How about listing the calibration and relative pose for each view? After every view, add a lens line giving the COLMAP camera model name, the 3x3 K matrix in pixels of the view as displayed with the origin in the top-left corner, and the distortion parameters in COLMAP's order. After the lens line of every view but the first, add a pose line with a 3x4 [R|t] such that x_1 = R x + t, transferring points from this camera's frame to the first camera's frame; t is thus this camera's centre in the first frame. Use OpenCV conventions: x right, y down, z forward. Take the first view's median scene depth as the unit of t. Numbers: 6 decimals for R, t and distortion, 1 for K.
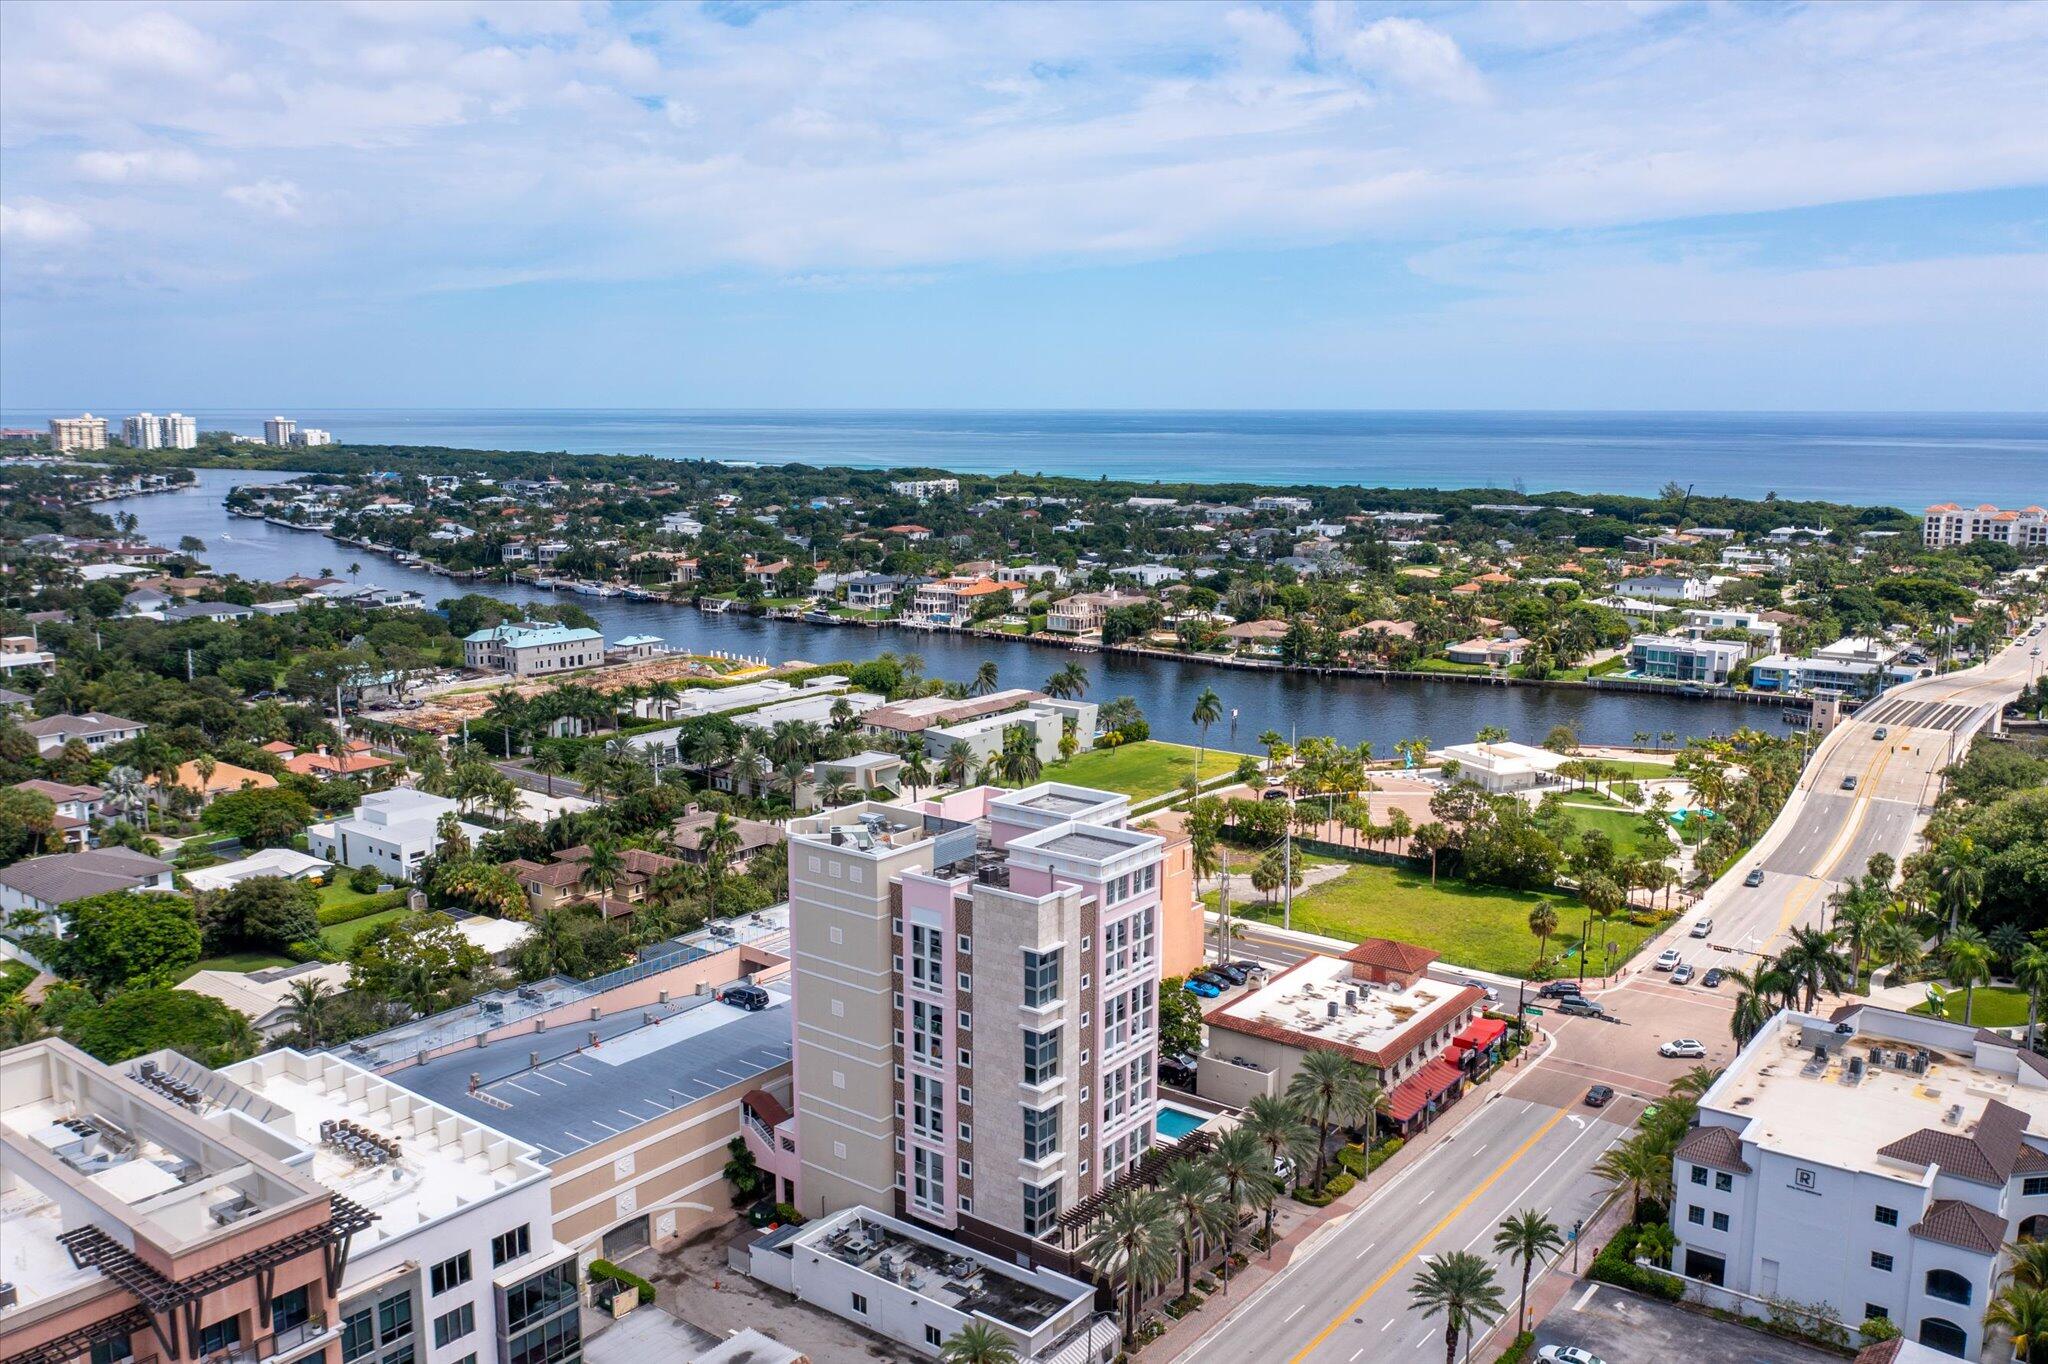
lens RADIAL K [[1630.1, 0, 1024.6], [0, 1630.1, 685.1], [0, 0, 1]] dist [-0.007965, -0.000222]
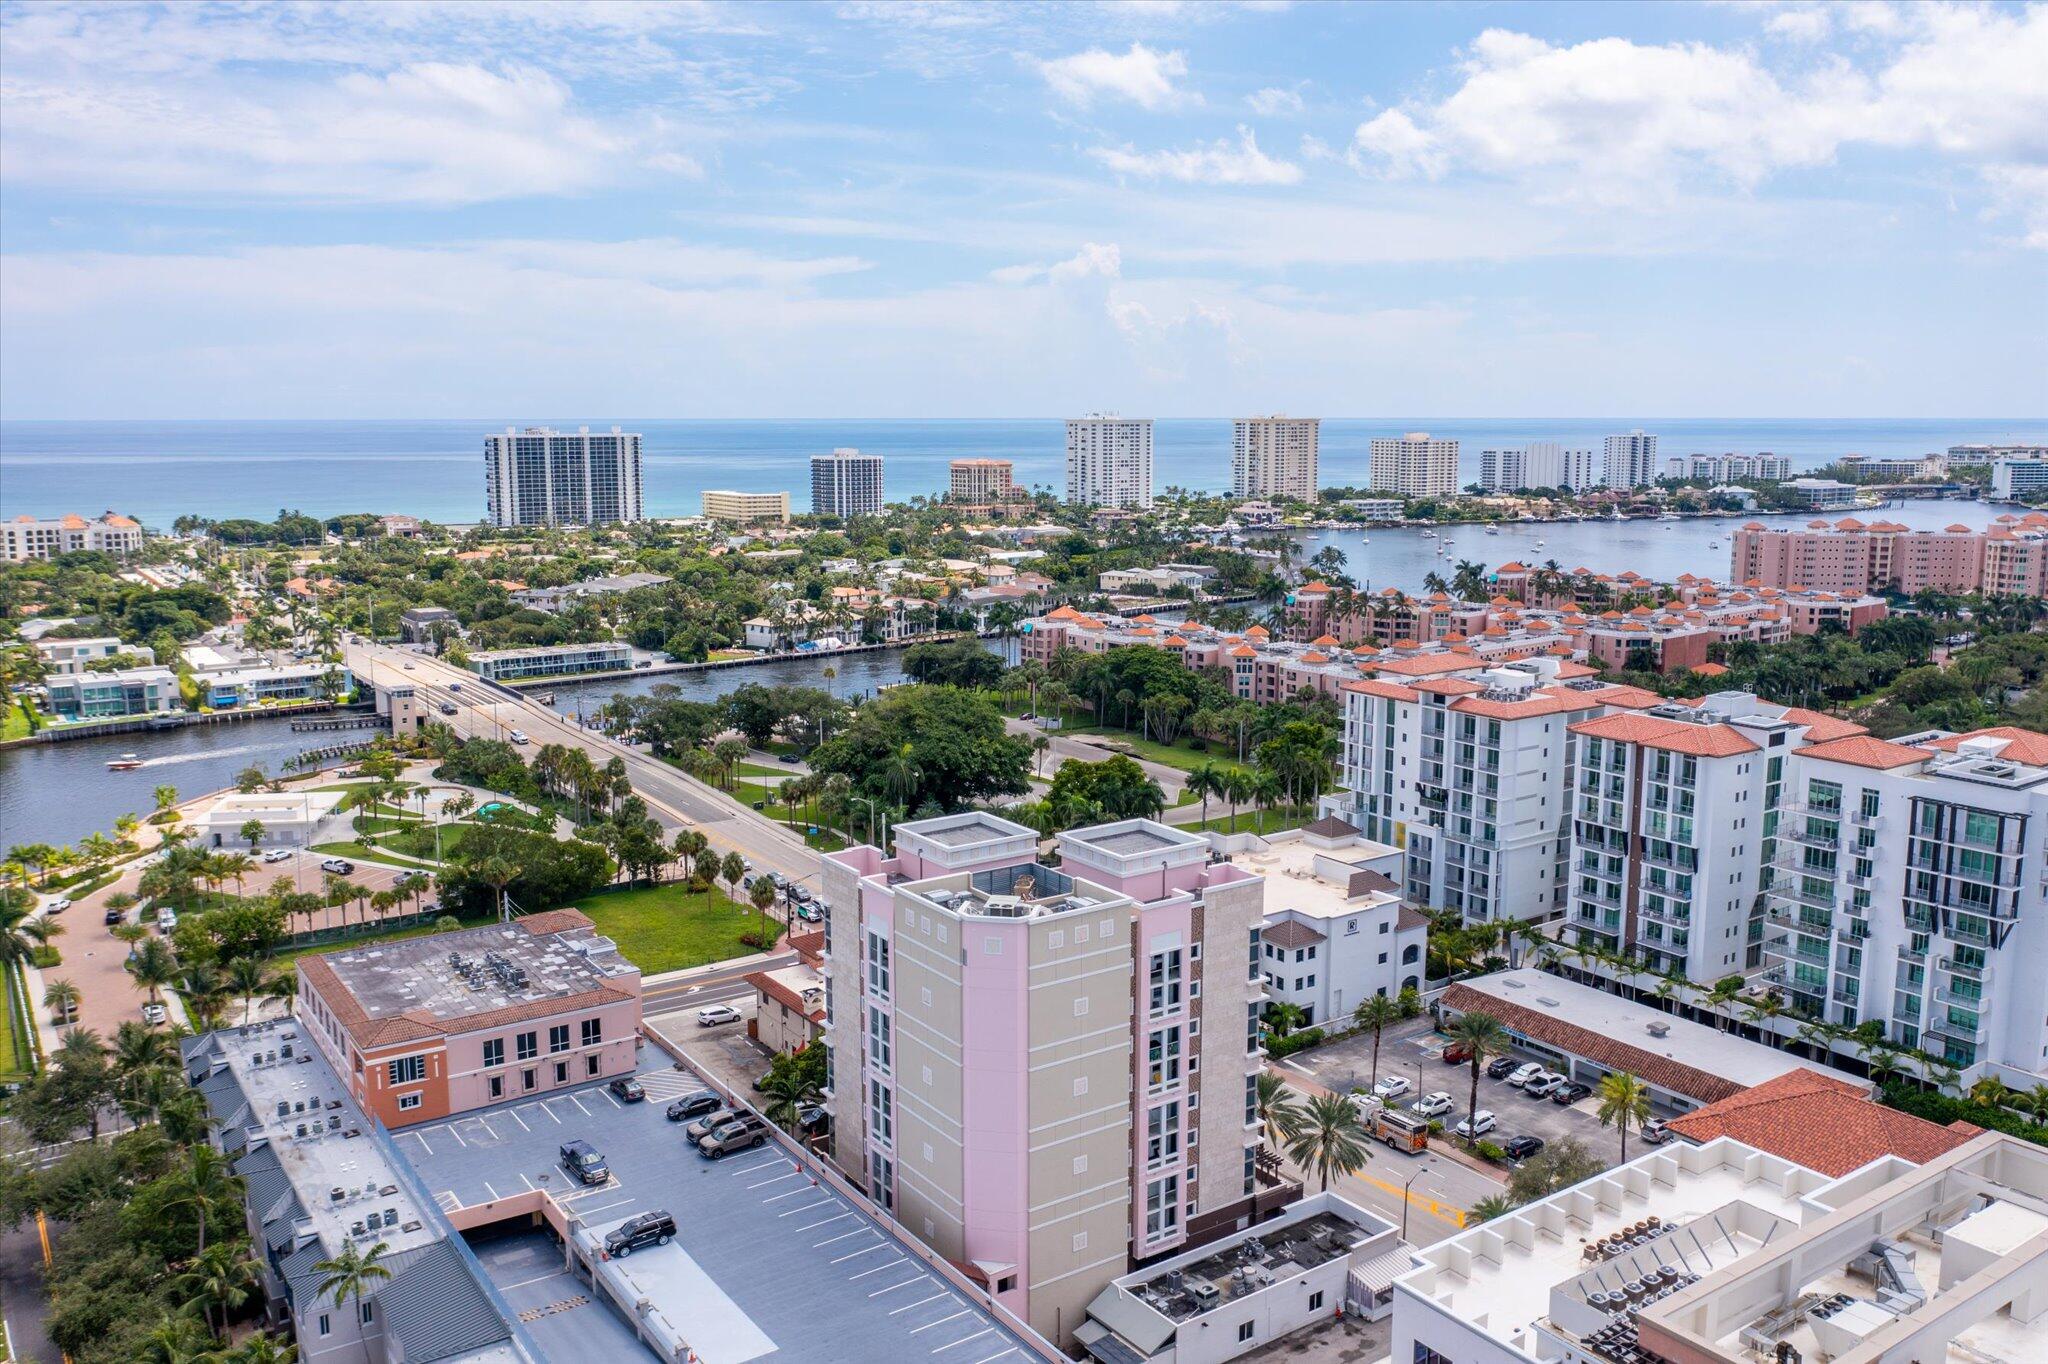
lens RADIAL K [[1630.1, 0, 1023.2], [0, 1630.1, 677.5], [0, 0, 1]] dist [-0.007965, -0.000222]
pose [[0.311075, -0.150653, 0.938369, -0.963158], [0.159692, 0.981604, 0.104656, -0.127313], [-0.936873, 0.117294, 0.329411, 0.721678]]
